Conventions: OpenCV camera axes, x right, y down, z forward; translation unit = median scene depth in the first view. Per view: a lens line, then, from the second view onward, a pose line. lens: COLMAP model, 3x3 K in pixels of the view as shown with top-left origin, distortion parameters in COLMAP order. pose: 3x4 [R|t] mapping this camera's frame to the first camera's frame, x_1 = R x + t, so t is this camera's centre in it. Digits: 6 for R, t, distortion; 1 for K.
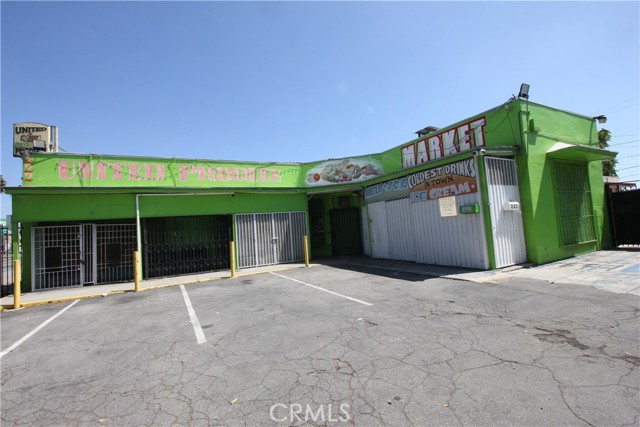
lens RADIAL K [[296.0, 0, 316.2], [0, 296.0, 207.5], [0, 0, 1]] dist [0.003812, -0.014052]
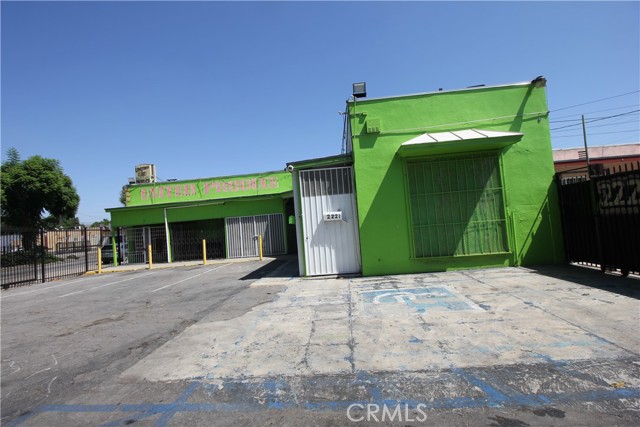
lens RADIAL K [[296.0, 0, 316.2], [0, 296.0, 207.5], [0, 0, 1]] dist [0.003812, -0.014052]
pose [[0.846354, -0.028968, -0.531832, 0.912079], [0.057930, 0.997603, 0.037850, -0.059490], [0.529461, -0.062843, 0.846004, 0.093825]]
